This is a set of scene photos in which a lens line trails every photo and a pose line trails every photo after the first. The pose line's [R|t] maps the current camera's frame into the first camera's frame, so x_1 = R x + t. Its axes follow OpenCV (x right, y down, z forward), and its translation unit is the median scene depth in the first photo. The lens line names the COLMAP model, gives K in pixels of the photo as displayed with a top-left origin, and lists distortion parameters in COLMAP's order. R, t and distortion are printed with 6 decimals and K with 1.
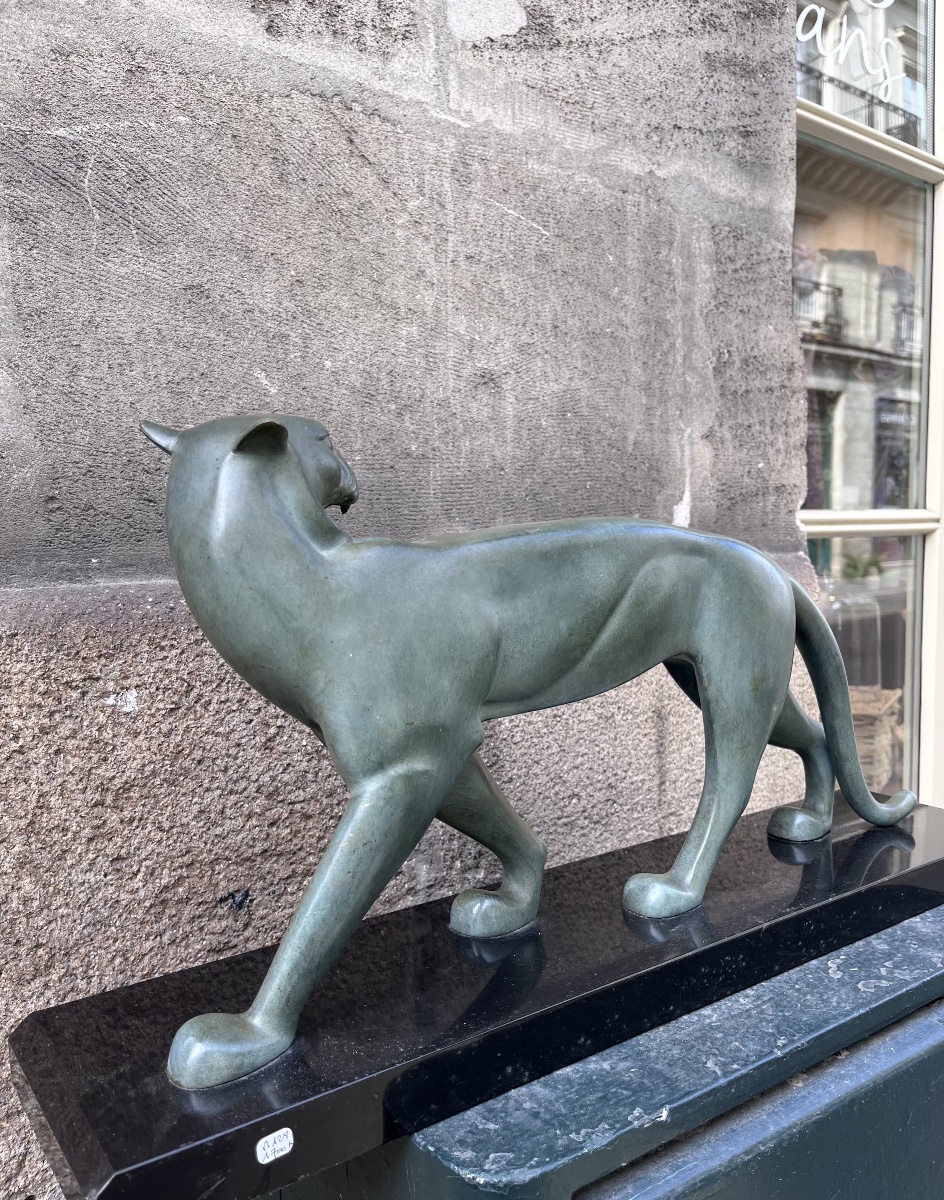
lens RADIAL K [[957.3, 0, 454.9], [0, 957.3, 636.8], [0, 0, 1]] dist [0.040408, -0.060986]
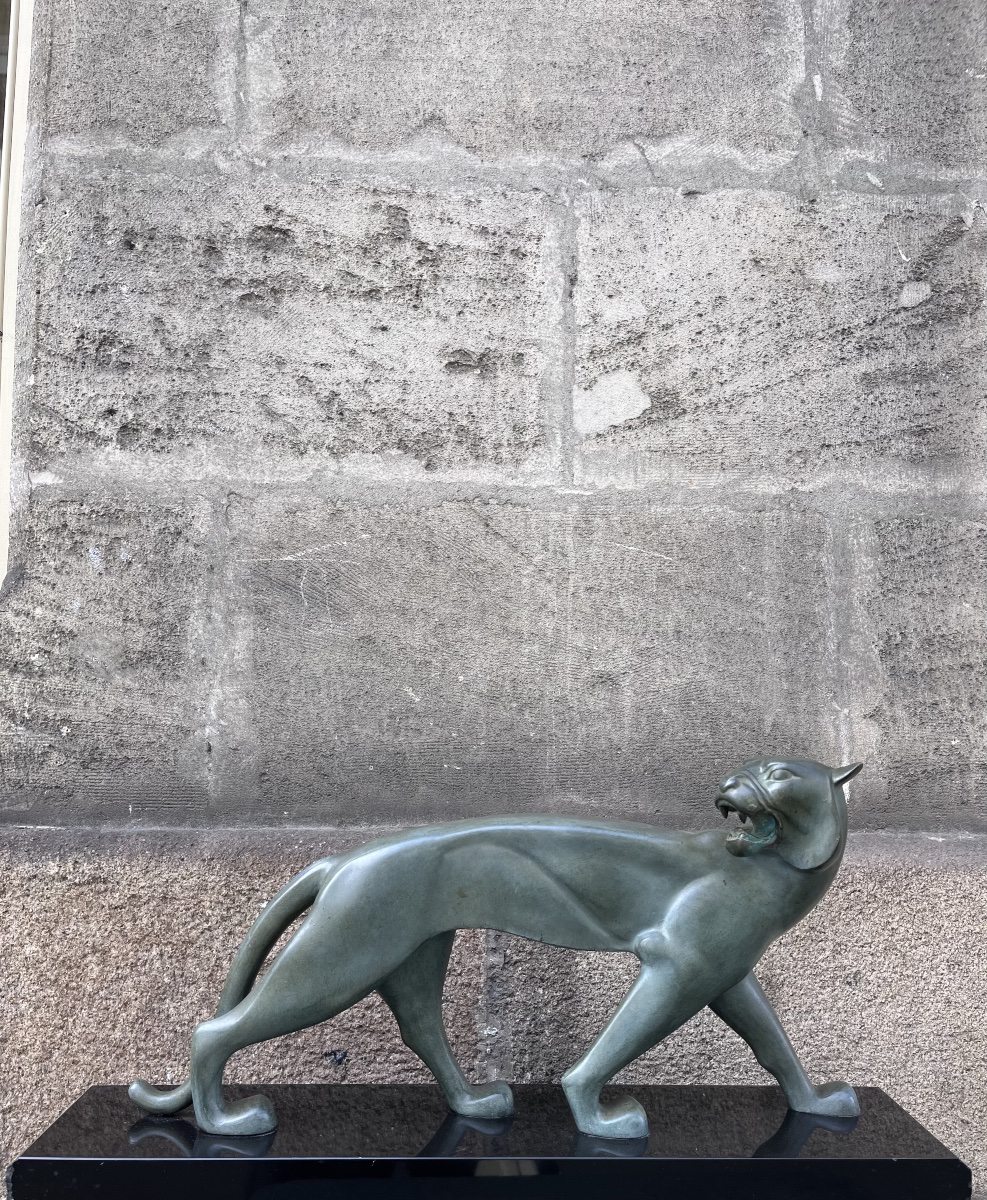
lens RADIAL K [[1039.0, 0, 495.9], [0, 1039.0, 655.4], [0, 0, 1]] dist [0.046179, -0.054405]
pose [[0.818146, -0.009284, -0.574936, 0.813569], [-0.085821, 0.986699, -0.138058, -0.115877], [0.568570, 0.162293, 0.806467, -0.210374]]
